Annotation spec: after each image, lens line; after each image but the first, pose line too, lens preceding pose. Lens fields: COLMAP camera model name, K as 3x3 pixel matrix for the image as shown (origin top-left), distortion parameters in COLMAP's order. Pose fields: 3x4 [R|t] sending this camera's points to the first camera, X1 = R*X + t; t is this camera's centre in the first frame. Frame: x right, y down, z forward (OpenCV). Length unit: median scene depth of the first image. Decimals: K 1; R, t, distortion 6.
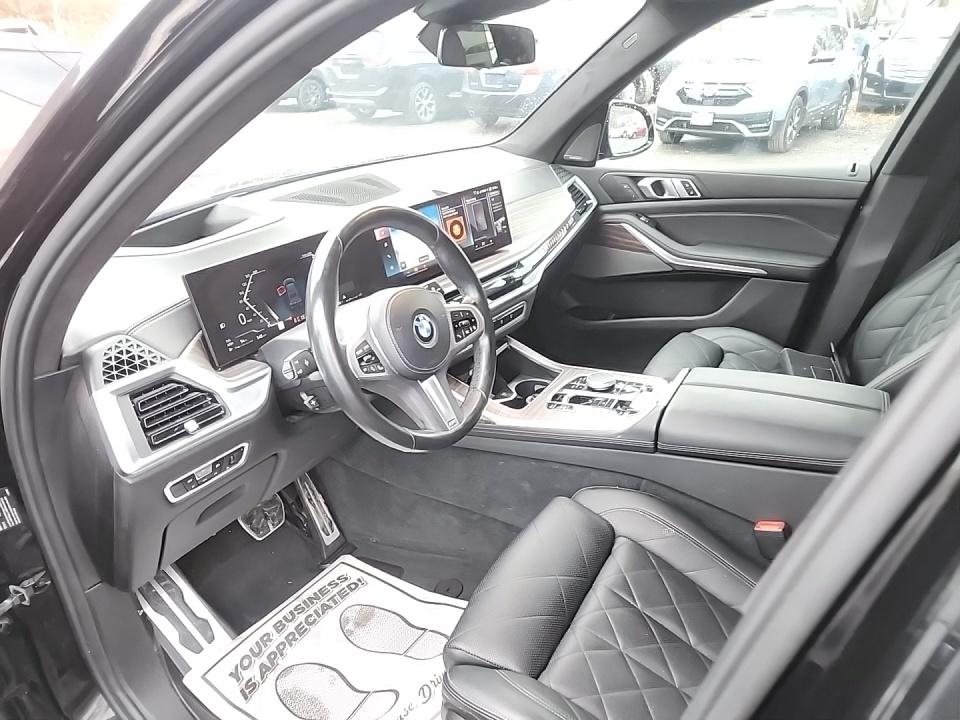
lens RADIAL K [[668.7, 0, 485.2], [0, 668.7, 340.8], [0, 0, 1]] dist [0.108394, -0.066752]
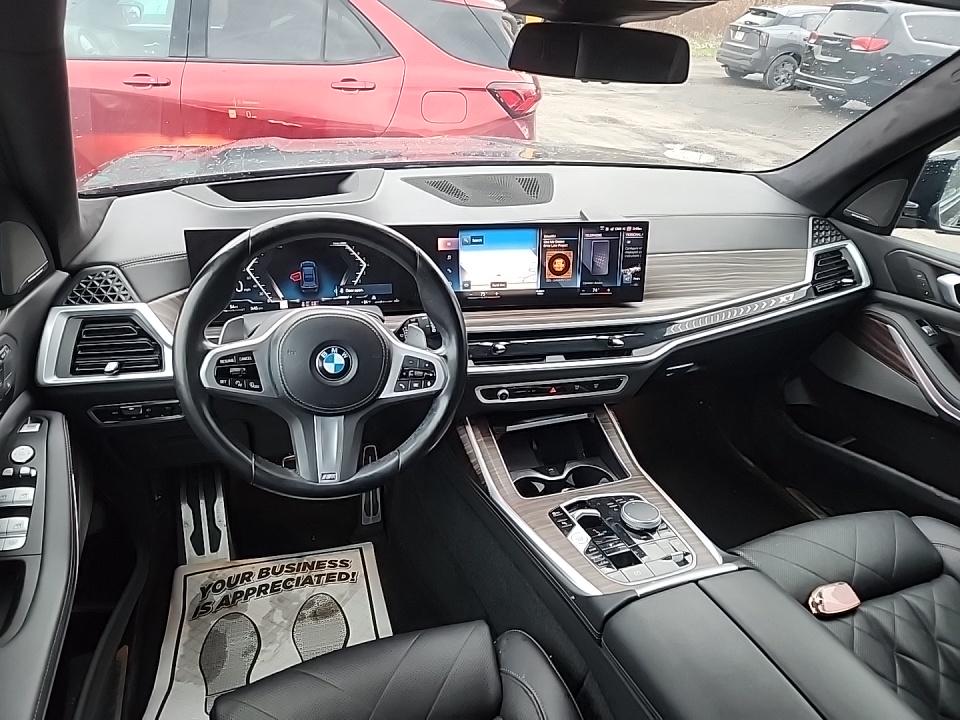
lens RADIAL K [[668.7, 0, 485.2], [0, 668.7, 340.8], [0, 0, 1]] dist [0.108394, -0.066752]
pose [[0.777108, 0.360803, -0.515678, 0.351242], [-0.338960, 0.930310, 0.140107, -0.164221], [0.530291, 0.065915, 0.845249, 0.257152]]
